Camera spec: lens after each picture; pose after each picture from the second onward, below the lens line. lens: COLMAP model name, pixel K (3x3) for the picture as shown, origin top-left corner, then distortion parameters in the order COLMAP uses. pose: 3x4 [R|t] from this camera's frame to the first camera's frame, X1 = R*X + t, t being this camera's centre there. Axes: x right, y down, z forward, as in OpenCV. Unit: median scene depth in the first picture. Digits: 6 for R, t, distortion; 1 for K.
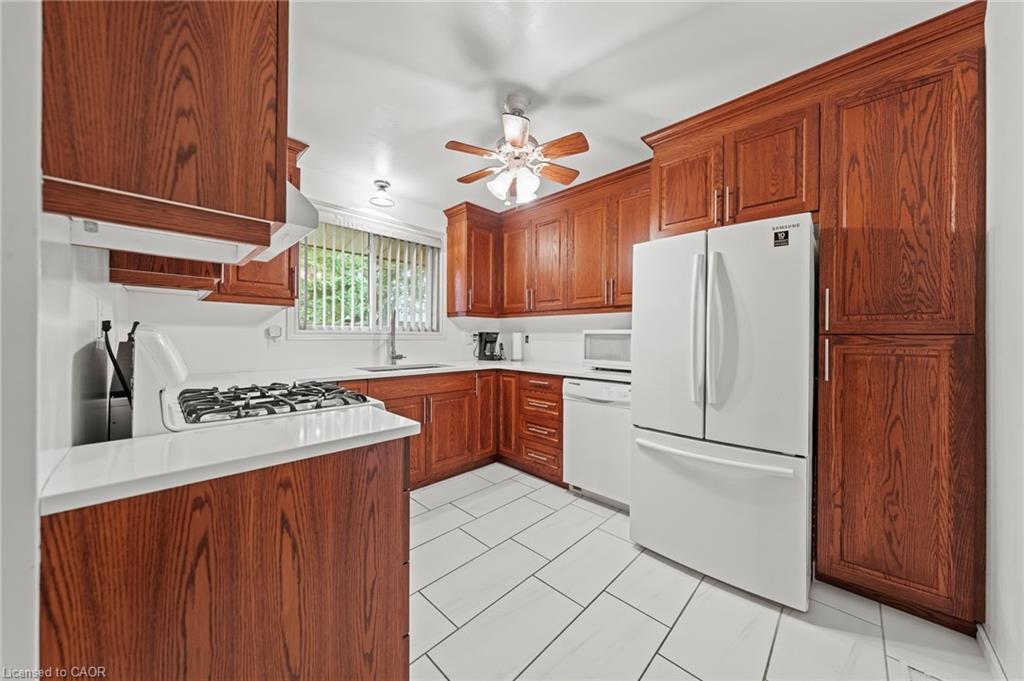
lens RADIAL K [[349.9, 0, 507.7], [0, 349.9, 338.3], [0, 0, 1]] dist [0.000873, -0.000171]
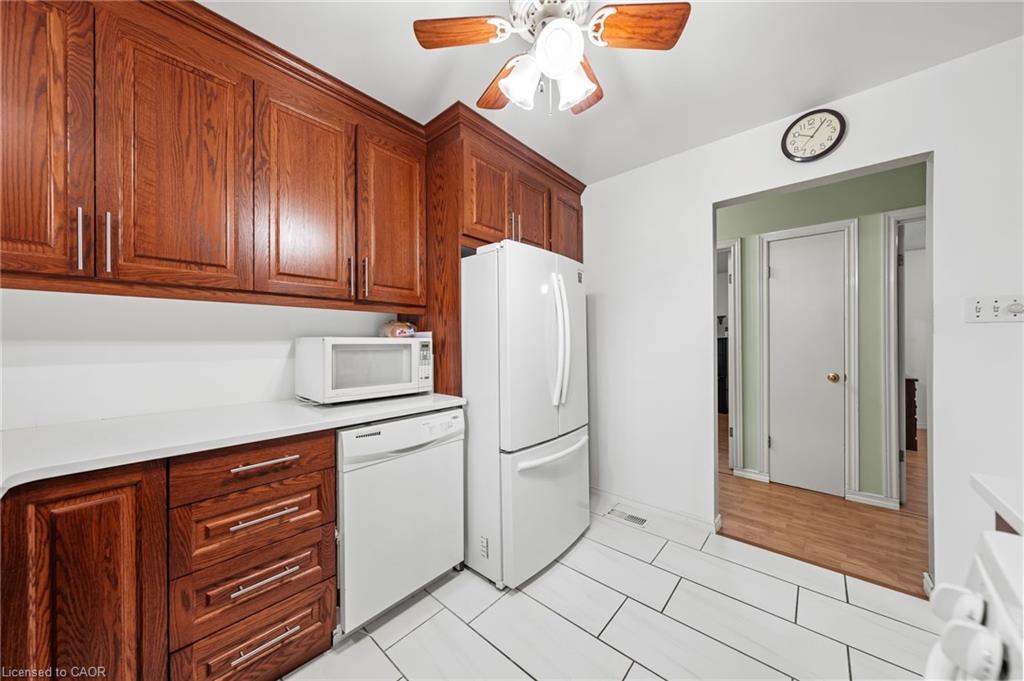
lens RADIAL K [[349.9, 0, 507.4], [0, 349.9, 340.2], [0, 0, 1]] dist [0.000873, -0.000171]
pose [[-0.055863, -0.004448, 0.998429, -0.348510], [0.007344, 0.999961, 0.004866, -0.019739], [-0.998411, 0.007604, -0.055828, 0.755758]]
